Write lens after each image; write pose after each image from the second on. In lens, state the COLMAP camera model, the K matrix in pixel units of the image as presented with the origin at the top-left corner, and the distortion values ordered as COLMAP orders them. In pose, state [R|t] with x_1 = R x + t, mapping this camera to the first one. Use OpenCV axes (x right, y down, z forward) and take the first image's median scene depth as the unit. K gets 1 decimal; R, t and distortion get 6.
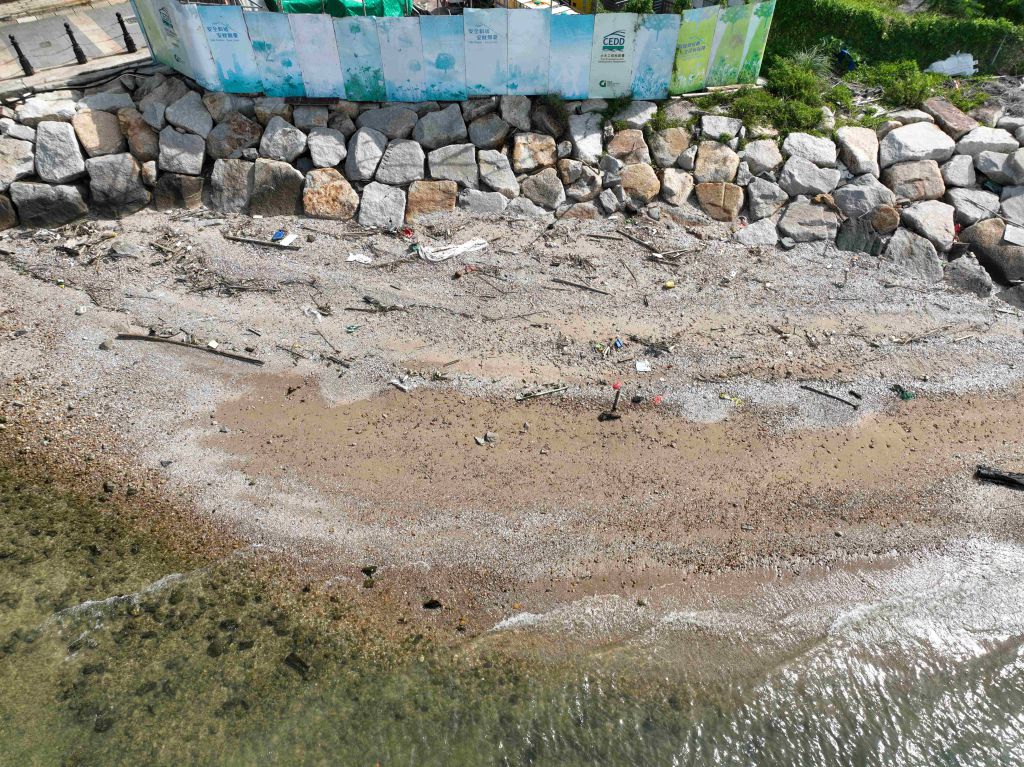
lens RADIAL K [[712.3, 0, 512.0], [0, 712.3, 383.5], [0, 0, 1]] dist [-0.011824, 0.025752]
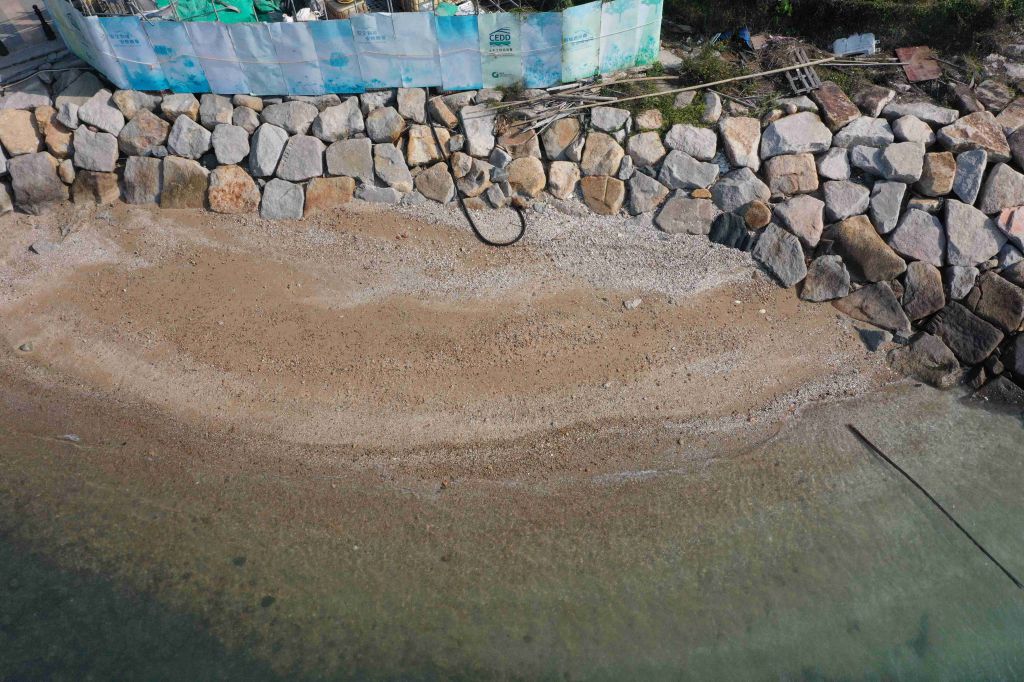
lens RADIAL K [[808.2, 0, 512.0], [0, 808.2, 341.0], [0, 0, 1]] dist [0.019868, -0.005175]
pose [[0.998522, -0.005112, -0.054106, 0.216625], [0.009048, 0.997309, 0.072749, -0.127962], [0.053589, -0.073131, 0.995882, -0.185914]]
